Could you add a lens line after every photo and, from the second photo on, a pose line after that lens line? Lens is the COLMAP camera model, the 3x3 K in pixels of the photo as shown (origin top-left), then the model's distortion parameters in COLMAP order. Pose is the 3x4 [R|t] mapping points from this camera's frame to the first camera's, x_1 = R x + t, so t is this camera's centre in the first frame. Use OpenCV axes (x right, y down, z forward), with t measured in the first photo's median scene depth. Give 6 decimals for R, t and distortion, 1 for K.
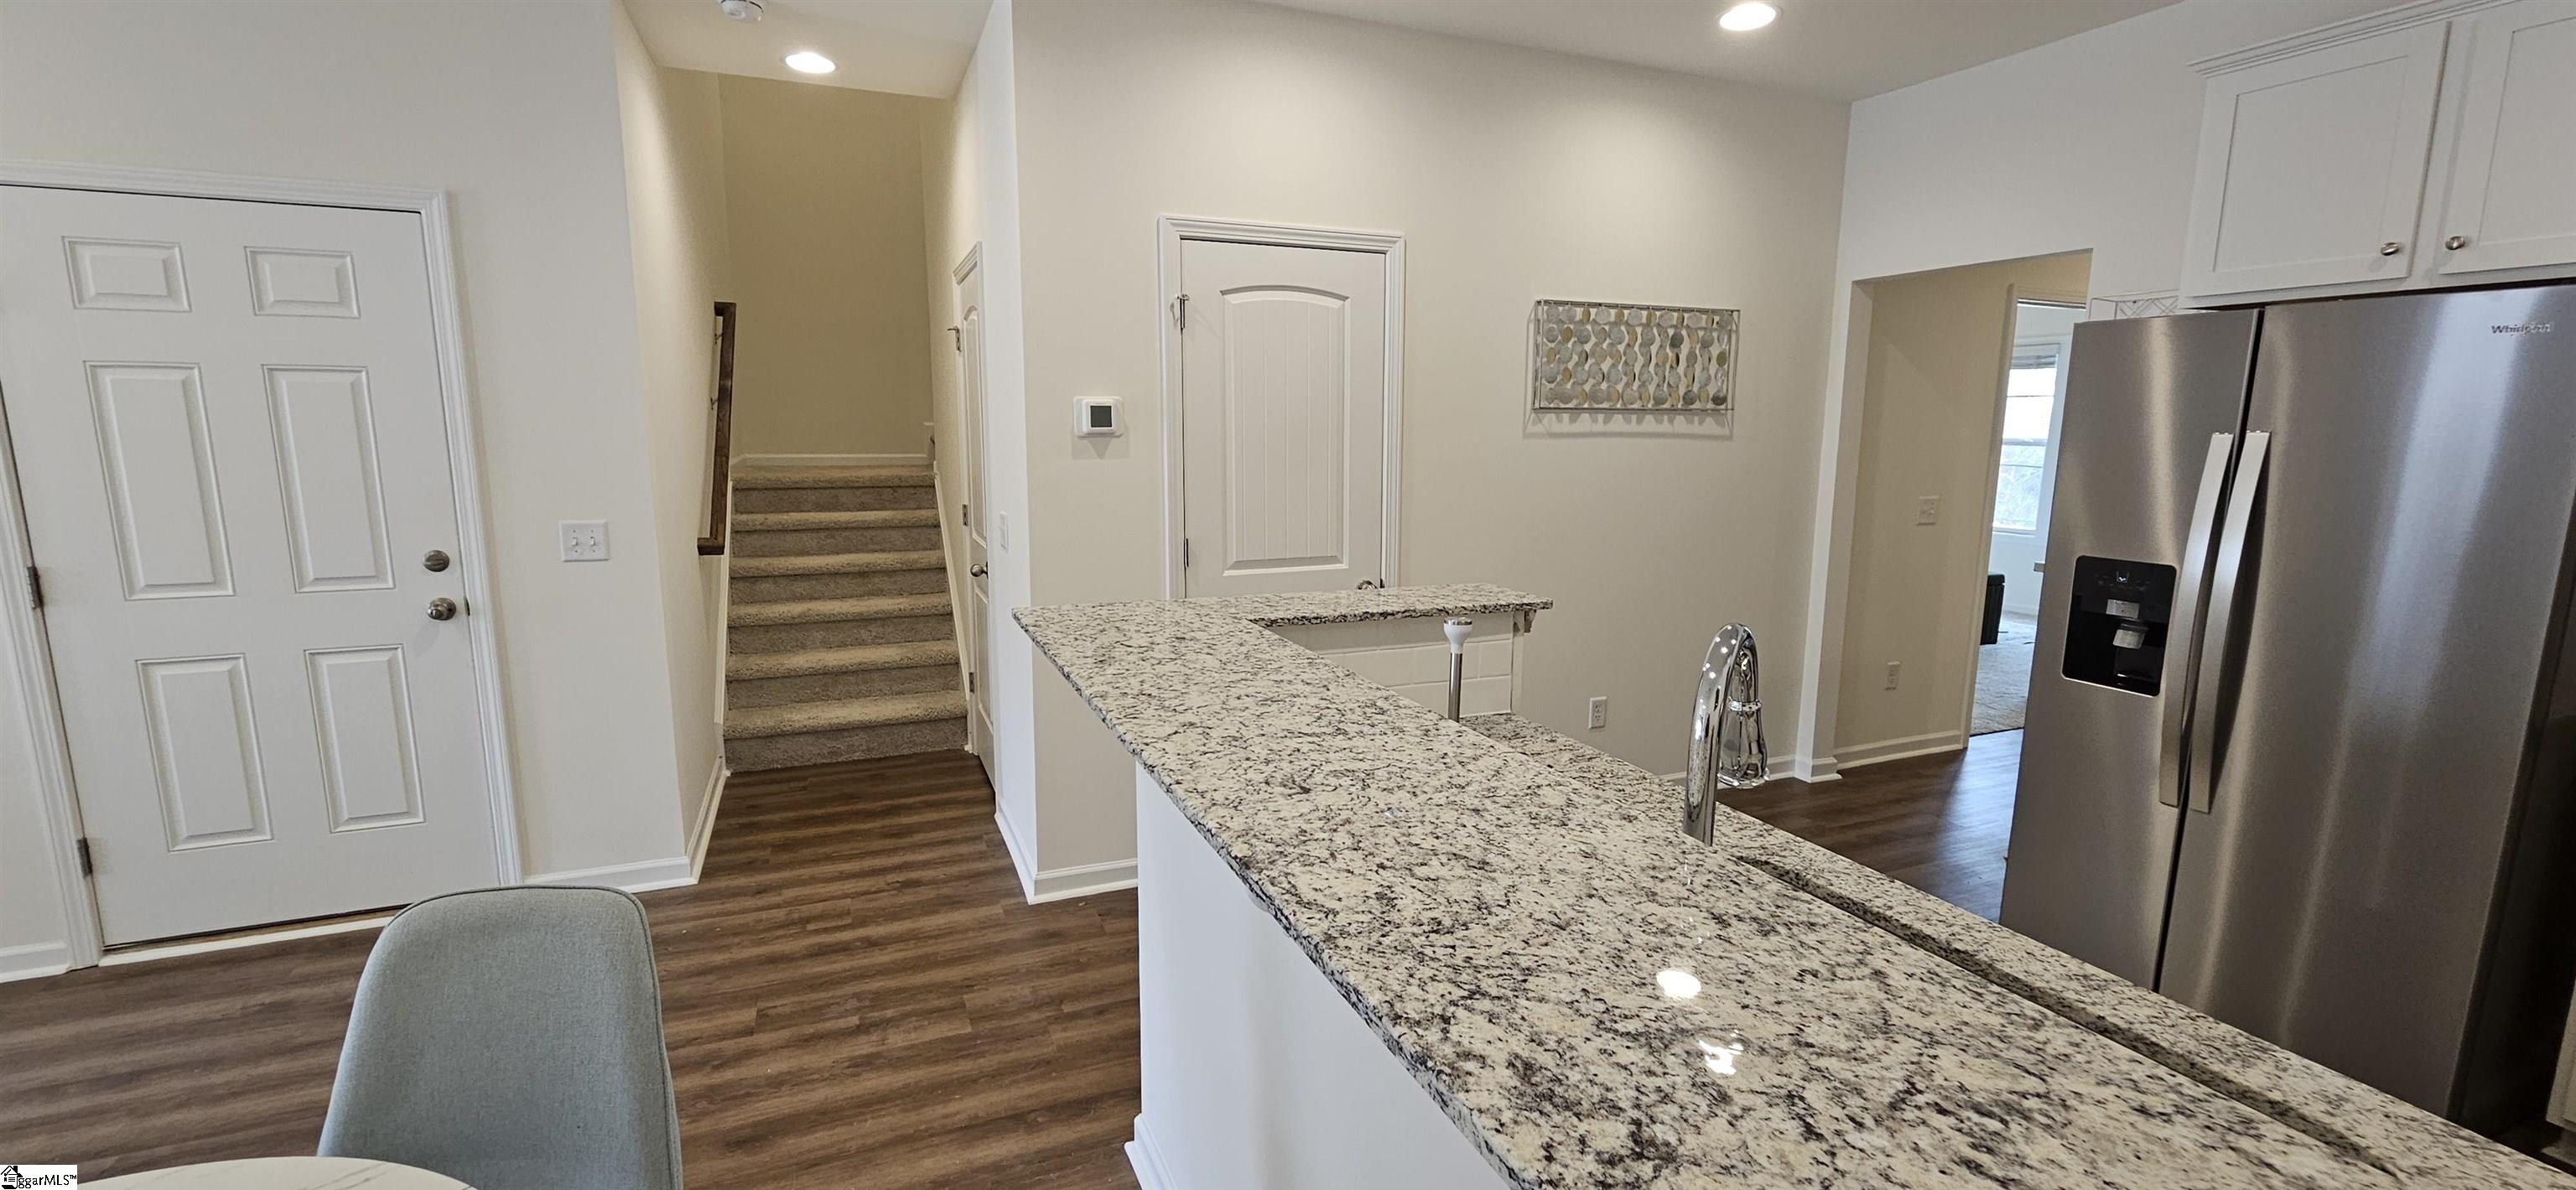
lens RADIAL K [[1059.1, 0, 1275.3], [0, 1059.1, 597.8], [0, 0, 1]] dist [-0.001928, -0.000293]
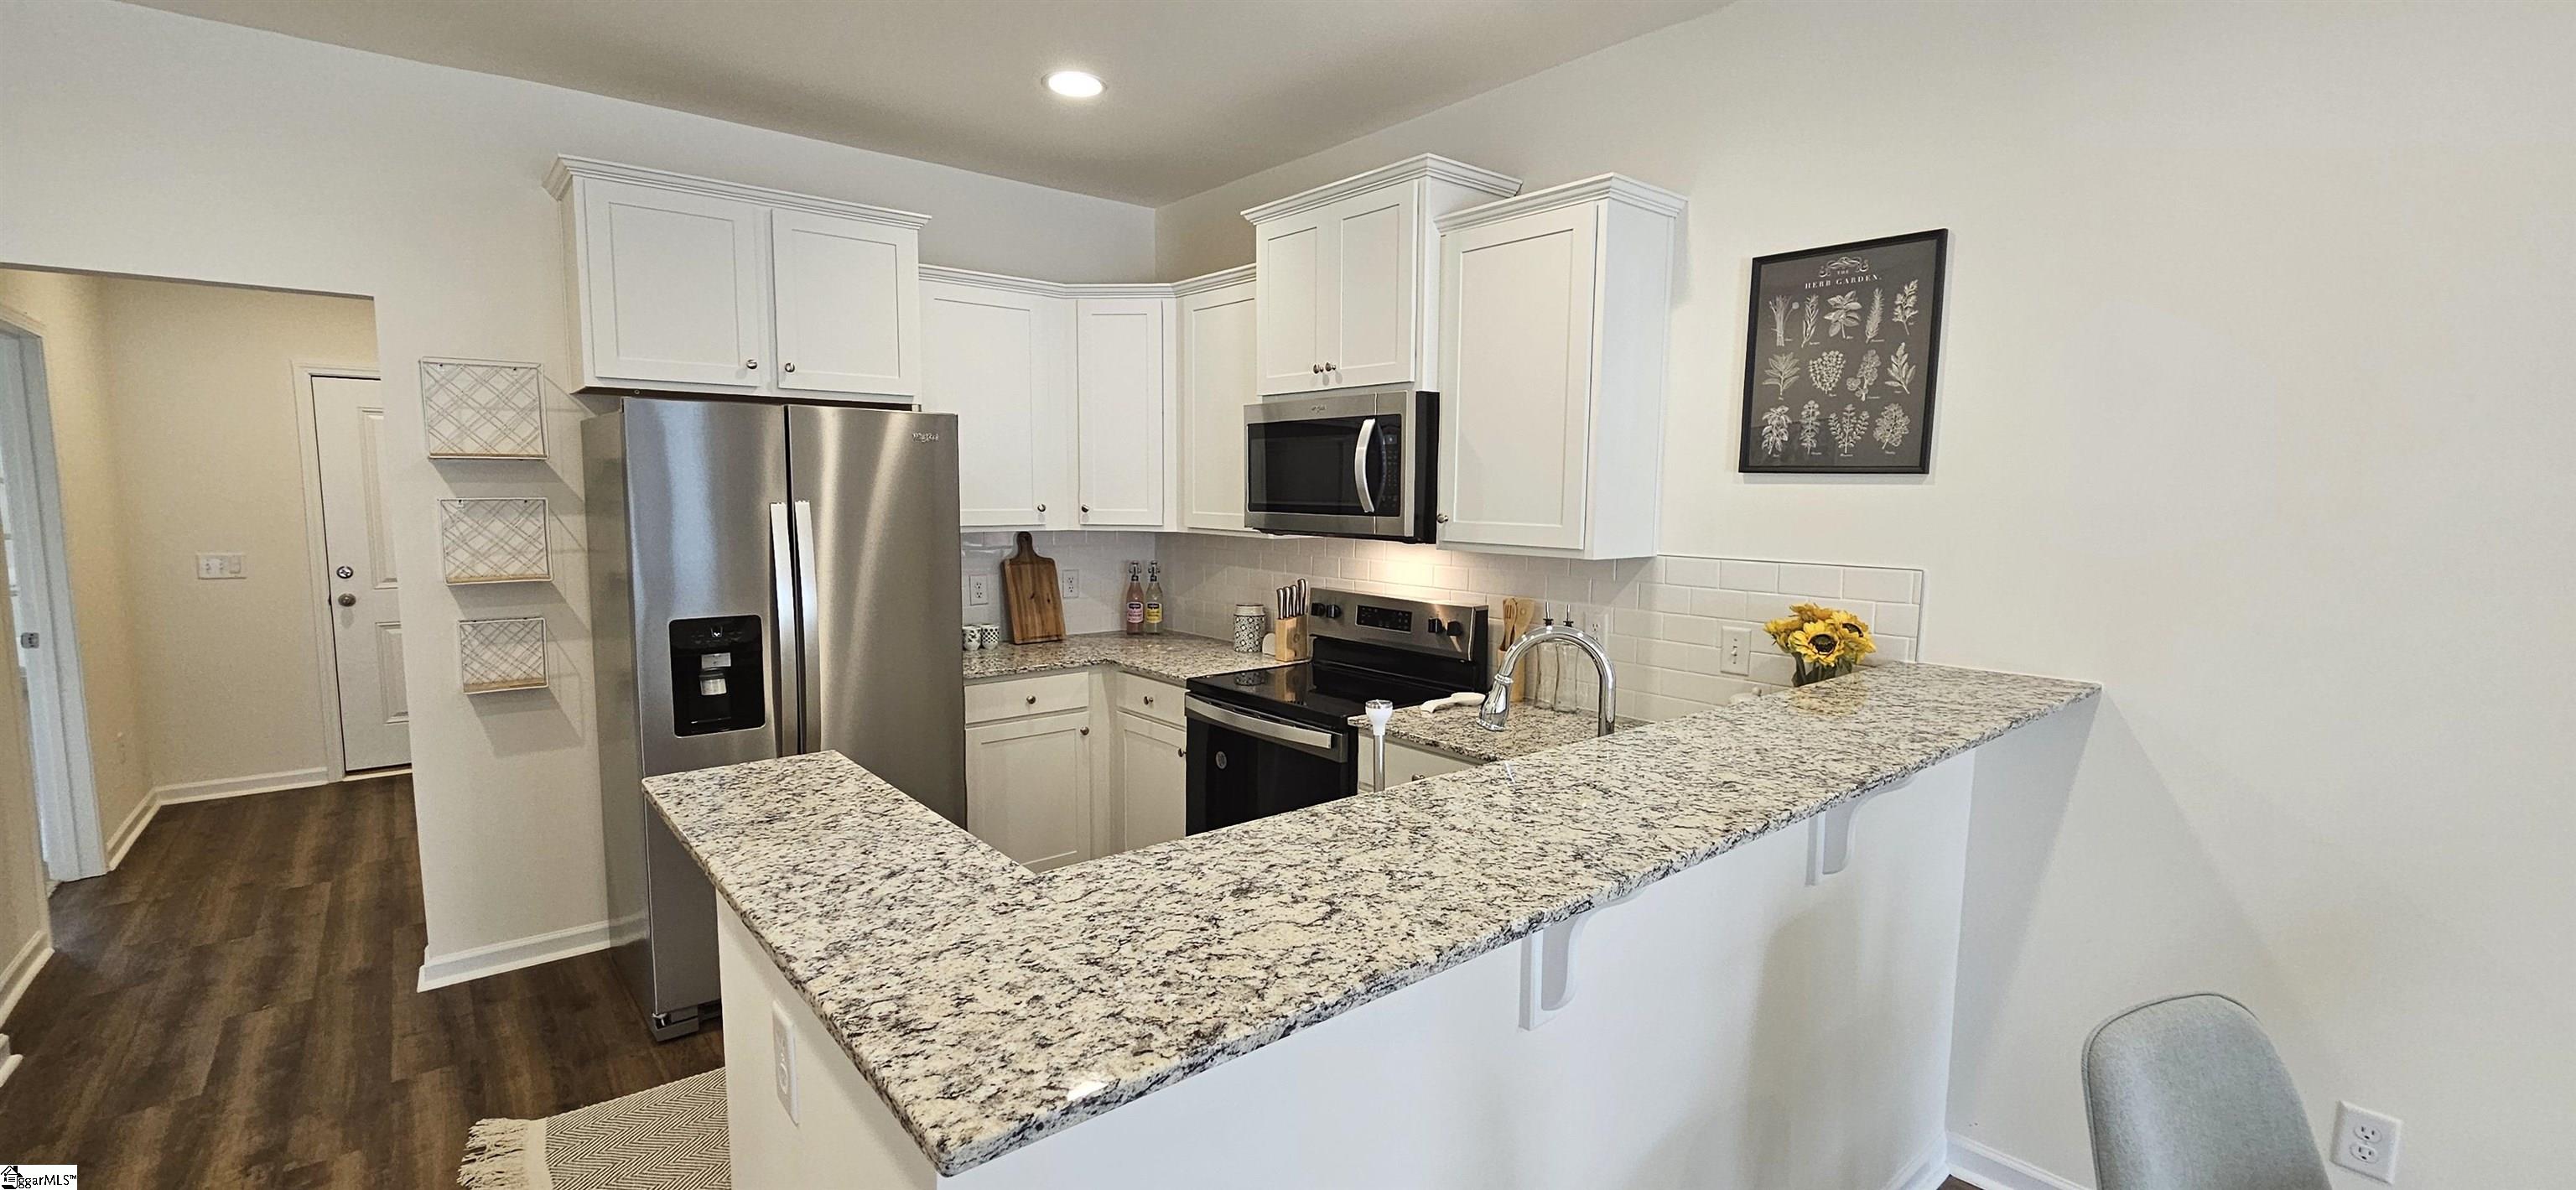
lens RADIAL K [[1059.1, 0, 1297.3], [0, 1059.1, 596.2], [0, 0, 1]] dist [-0.001928, -0.000293]
pose [[-0.304078, -0.105126, 0.946829, -0.874390], [0.145349, 0.977136, 0.155171, -0.286338], [-0.941493, 0.184805, -0.281846, 1.500680]]
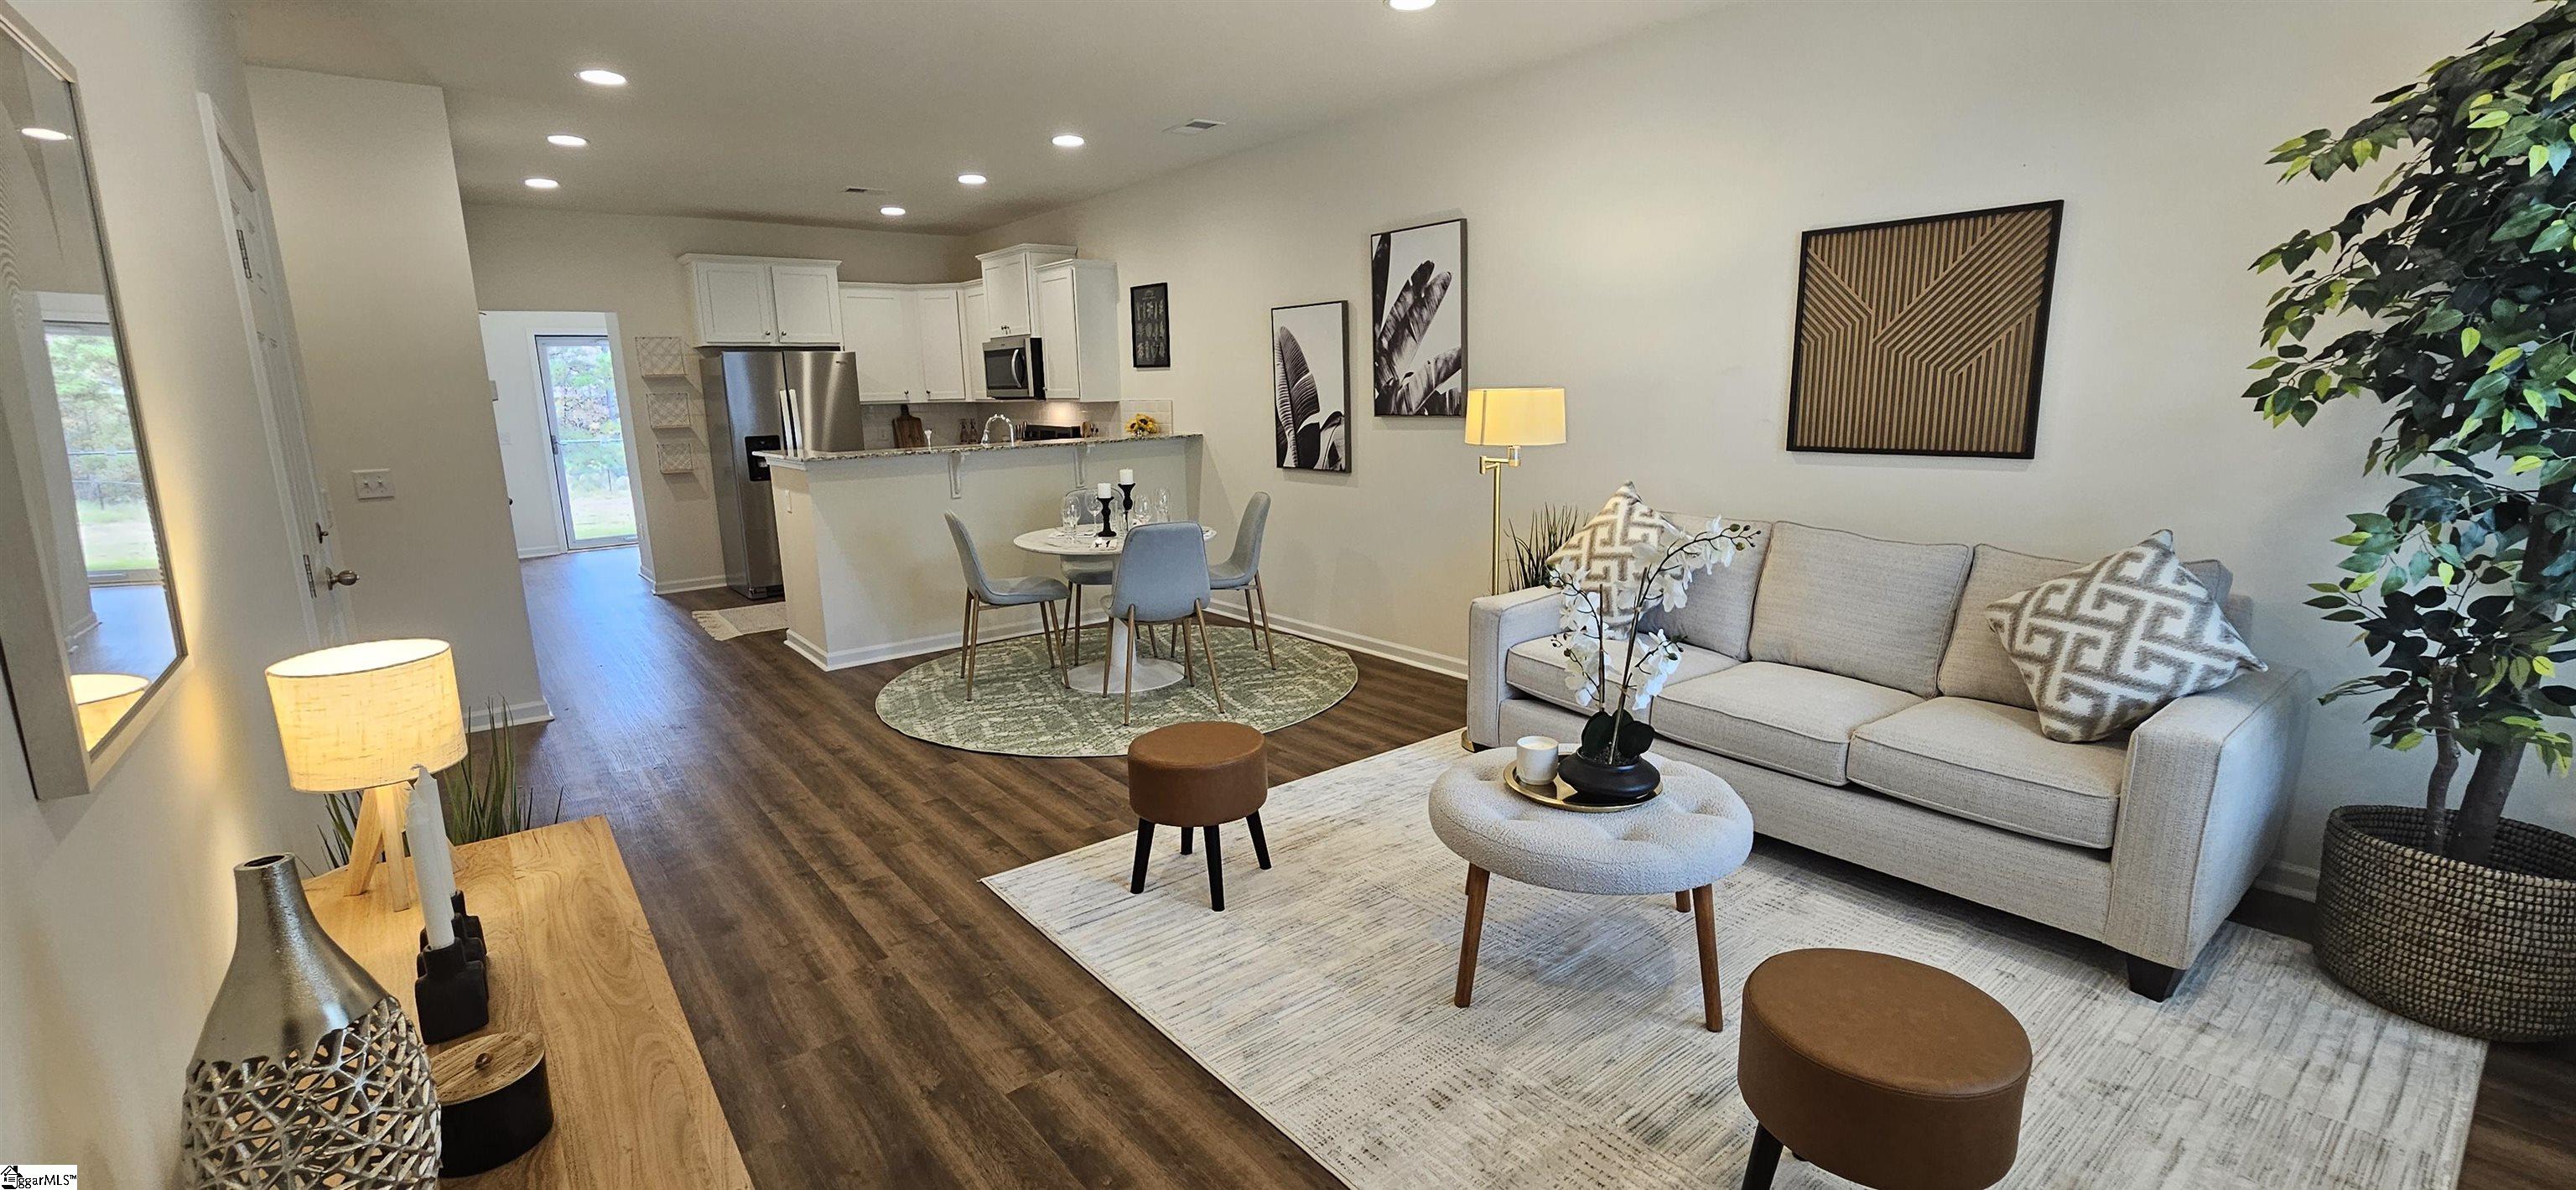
lens RADIAL K [[1059.1, 0, 1298.2], [0, 1059.1, 591.7], [0, 0, 1]] dist [-0.001928, -0.000293]
pose [[-0.289464, -0.184848, 0.939171, -4.909490], [0.175033, 0.954410, 0.241794, -0.145355], [-0.941050, 0.234376, -0.243913, 0.872586]]
